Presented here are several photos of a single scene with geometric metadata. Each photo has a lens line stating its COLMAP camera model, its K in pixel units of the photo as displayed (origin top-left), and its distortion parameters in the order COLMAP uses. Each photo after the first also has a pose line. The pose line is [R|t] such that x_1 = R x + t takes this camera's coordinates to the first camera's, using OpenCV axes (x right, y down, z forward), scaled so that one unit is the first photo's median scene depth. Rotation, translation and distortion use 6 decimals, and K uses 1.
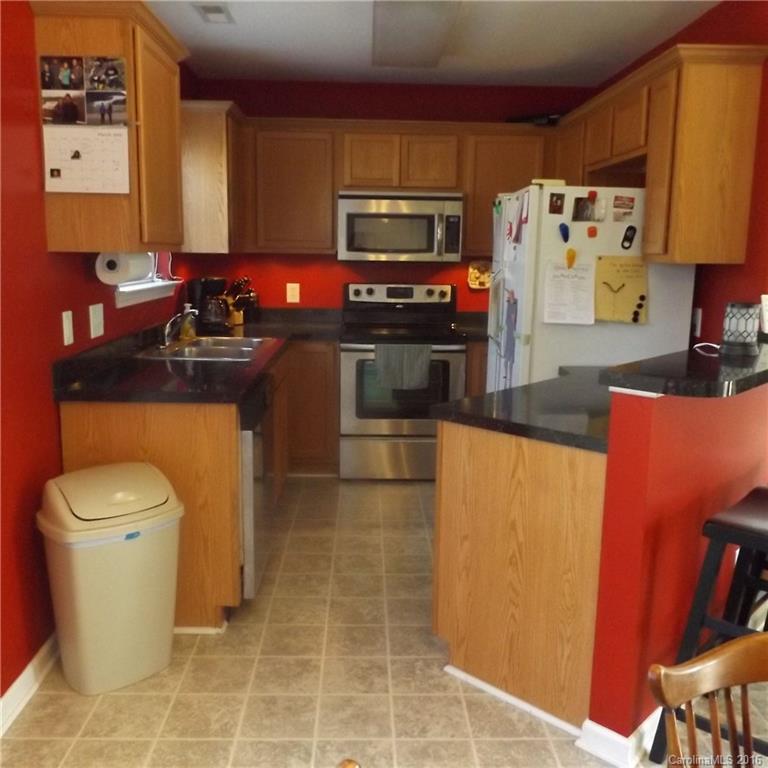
lens RADIAL K [[764.3, 0, 382.6], [0, 764.3, 383.8], [0, 0, 1]] dist [-0.005121, 0.000000]
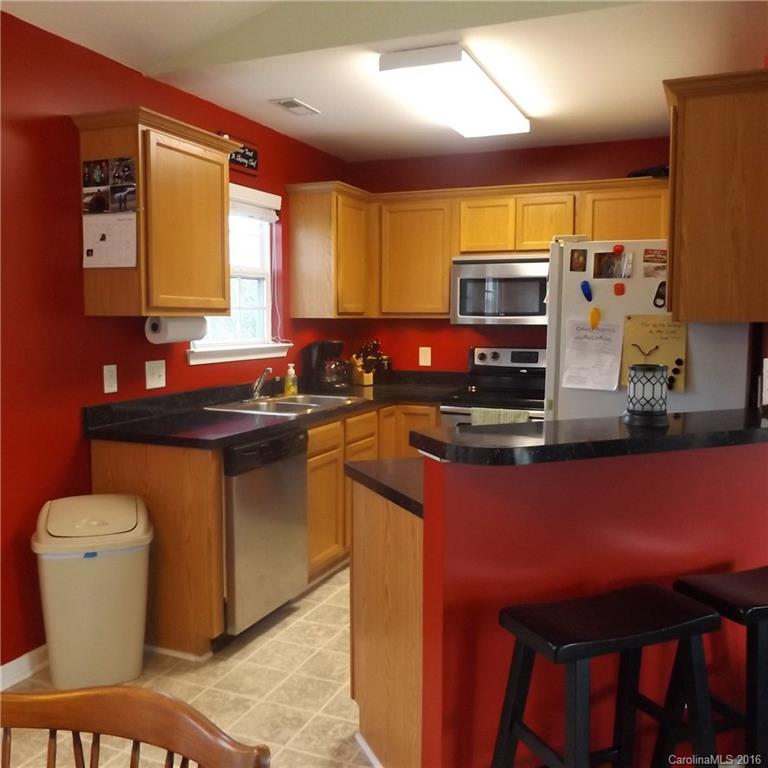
lens RADIAL K [[764.3, 0, 379.6], [0, 764.3, 383.2], [0, 0, 1]] dist [-0.005121, 0.000000]
pose [[0.910259, 0.025297, -0.413266, 0.397029], [-0.062502, 0.995089, -0.076756, -0.000228], [0.409295, 0.095698, 0.907370, 0.070159]]
